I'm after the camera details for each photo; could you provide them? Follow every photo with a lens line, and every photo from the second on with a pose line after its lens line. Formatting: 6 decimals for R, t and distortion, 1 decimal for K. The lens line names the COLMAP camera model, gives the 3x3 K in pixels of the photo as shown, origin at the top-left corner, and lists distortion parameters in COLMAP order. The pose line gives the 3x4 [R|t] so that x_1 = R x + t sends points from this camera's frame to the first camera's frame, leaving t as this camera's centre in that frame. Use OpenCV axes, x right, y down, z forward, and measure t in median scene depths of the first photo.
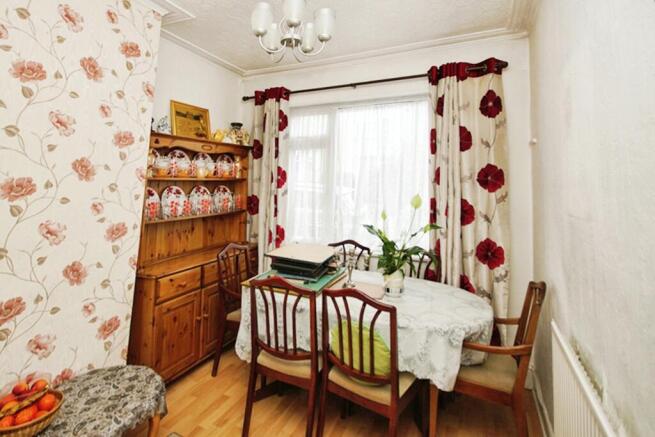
lens RADIAL K [[300.5, 0, 326.5], [0, 300.5, 161.9], [0, 0, 1]] dist [-0.001461, -0.000281]
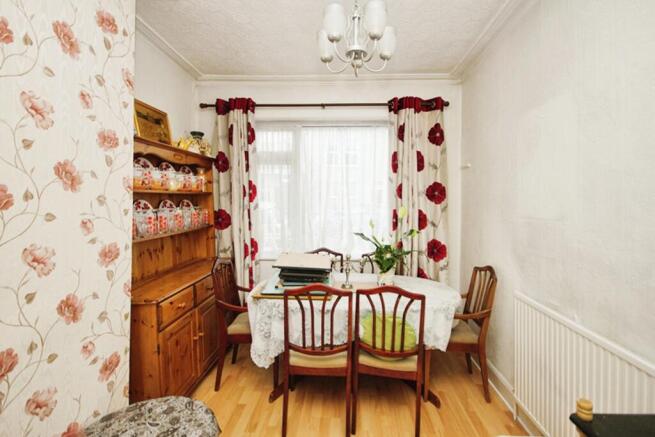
lens RADIAL K [[271.6, 0, 326.9], [0, 271.6, 207.0], [0, 0, 1]] dist [0.002051, -0.005060]
pose [[0.930021, -0.011342, 0.367331, -0.373263], [-0.024558, 0.995372, 0.092910, 0.019044], [-0.366685, -0.095430, 0.925438, 0.099699]]
